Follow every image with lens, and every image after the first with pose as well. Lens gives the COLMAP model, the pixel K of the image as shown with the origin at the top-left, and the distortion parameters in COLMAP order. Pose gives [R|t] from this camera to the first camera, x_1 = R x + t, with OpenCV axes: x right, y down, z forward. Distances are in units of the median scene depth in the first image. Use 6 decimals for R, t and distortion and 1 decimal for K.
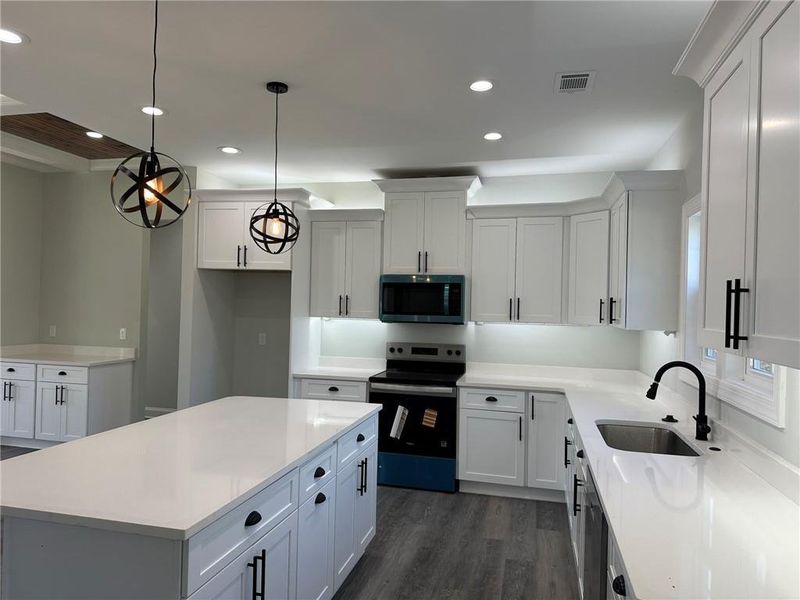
lens RADIAL K [[572.2, 0, 384.1], [0, 572.2, 295.8], [0, 0, 1]] dist [0.072950, -0.059016]
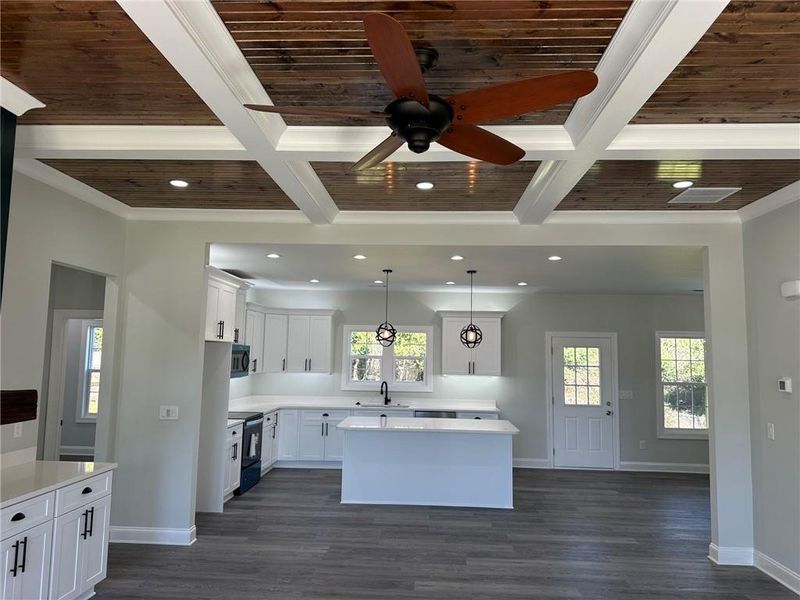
lens RADIAL K [[572.2, 0, 404.4], [0, 572.2, 292.2], [0, 0, 1]] dist [0.072950, -0.059016]
pose [[-0.218469, 0.079453, 0.972604, -1.475748], [-0.037911, 0.995236, -0.089818, -0.054040], [-0.975107, -0.056495, -0.214417, 0.903662]]
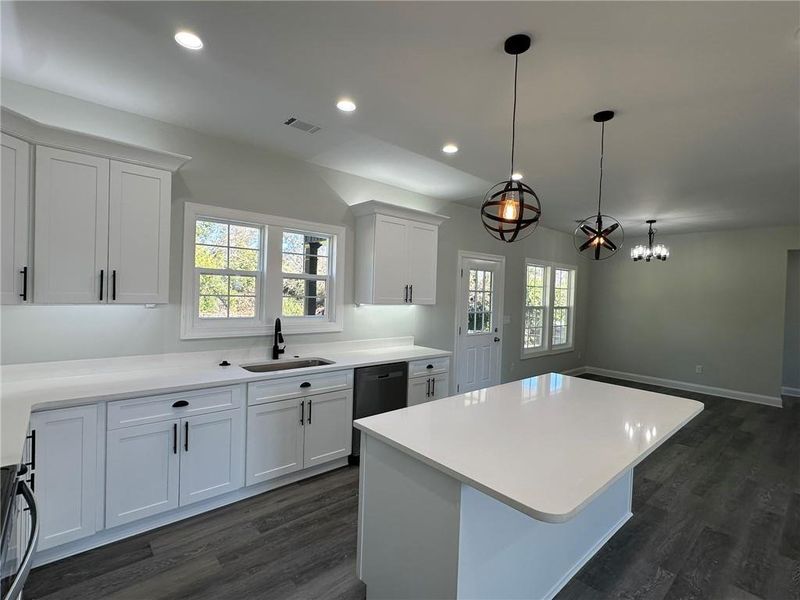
lens RADIAL K [[378.8, 0, 398.8], [0, 378.8, 302.5], [0, 0, 1]] dist [0.000278, 0.000828]
pose [[-0.835339, -0.064850, 0.545896, -0.231024], [-0.059843, 0.997844, 0.026967, 0.008339], [-0.546468, -0.010142, -0.837419, 0.991720]]
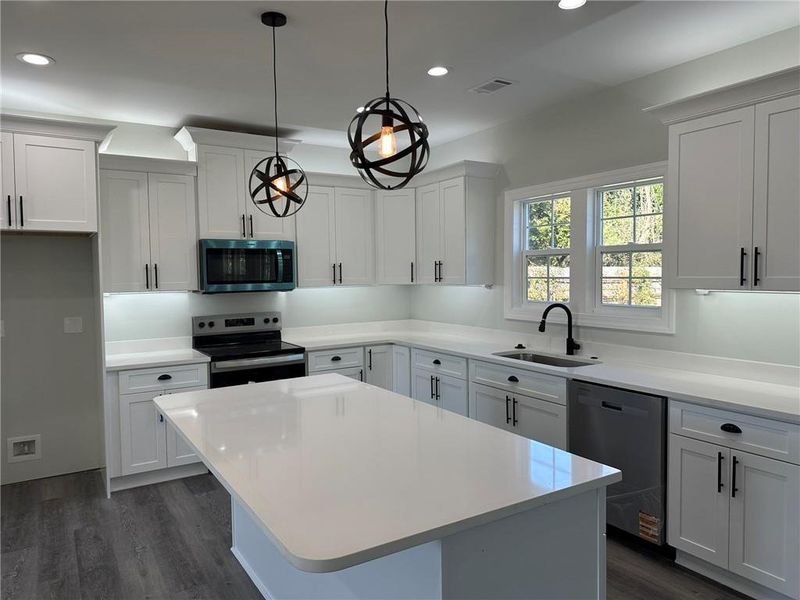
lens RADIAL K [[572.2, 0, 398.2], [0, 572.2, 301.9], [0, 0, 1]] dist [0.072950, -0.059016]
pose [[0.681795, -0.073325, 0.727859, -0.453173], [0.019502, 0.996432, 0.082113, -0.008791], [-0.731283, -0.041790, 0.680793, 0.181588]]
